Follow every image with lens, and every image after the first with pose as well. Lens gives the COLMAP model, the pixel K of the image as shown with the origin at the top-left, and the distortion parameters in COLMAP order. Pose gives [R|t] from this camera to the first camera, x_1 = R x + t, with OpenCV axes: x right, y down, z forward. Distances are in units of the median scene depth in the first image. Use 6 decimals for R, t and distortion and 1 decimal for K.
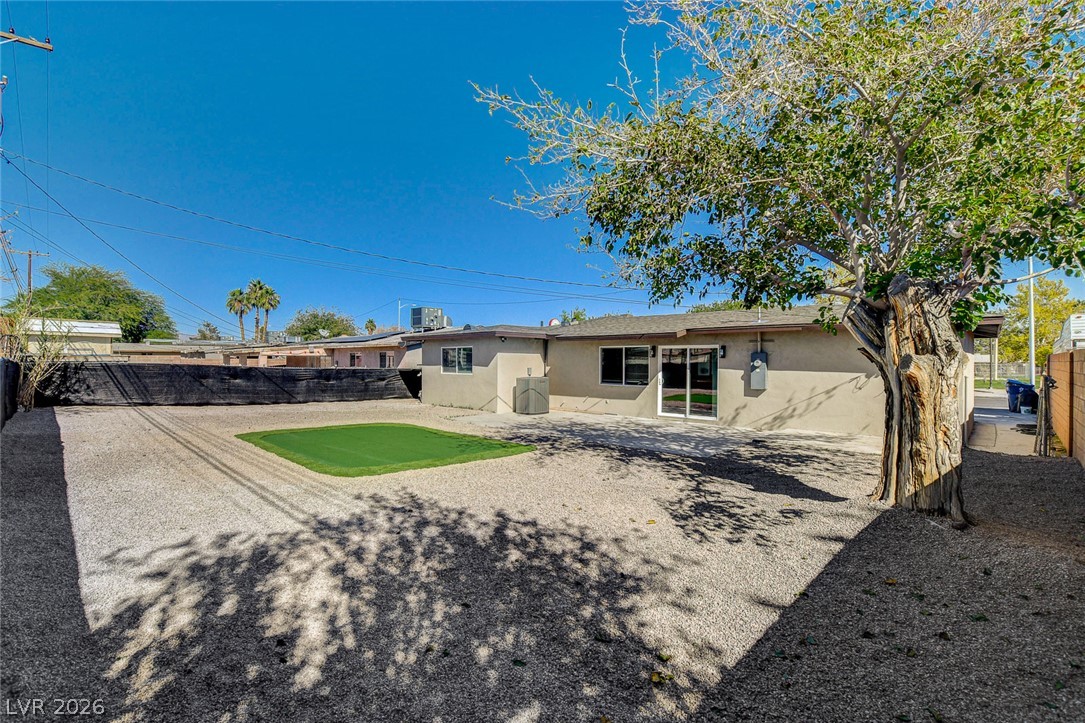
lens RADIAL K [[463.7, 0, 544.0], [0, 463.7, 351.3], [0, 0, 1]] dist [-0.027316, 0.000074]
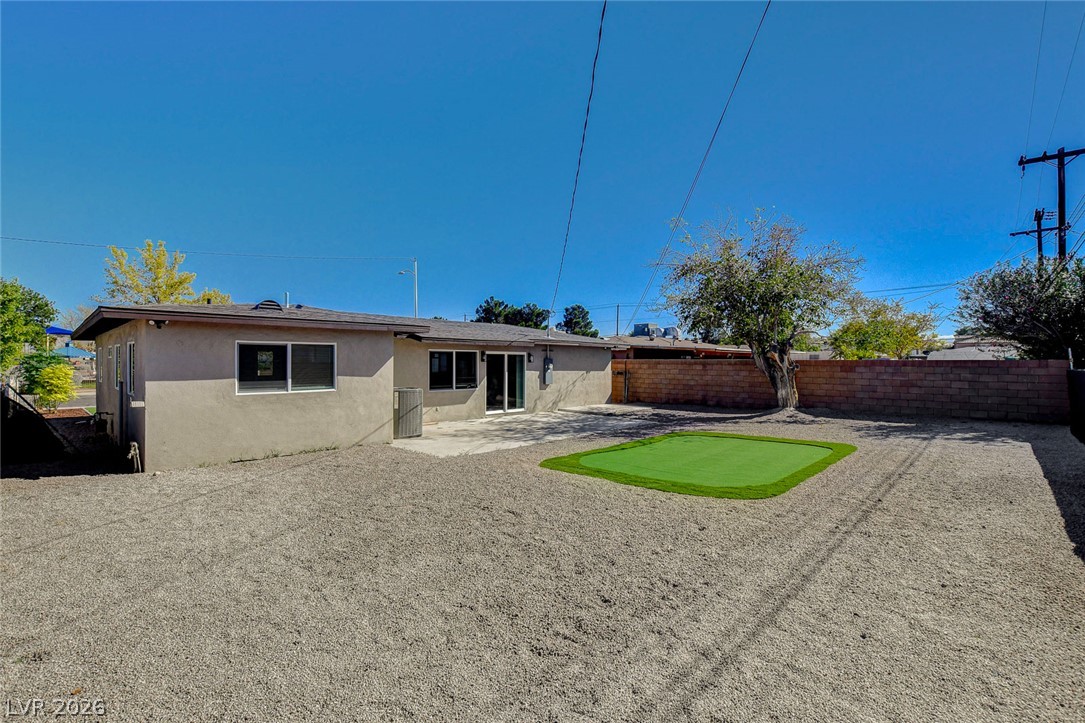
lens RADIAL K [[481.7, 0, 536.7], [0, 481.7, 360.7], [0, 0, 1]] dist [-0.026152, -0.000368]
pose [[0.038033, -0.007510, 0.999248, -0.847329], [-0.032118, 0.999446, 0.008734, -0.003103], [-0.998760, -0.032426, 0.037771, 0.800754]]
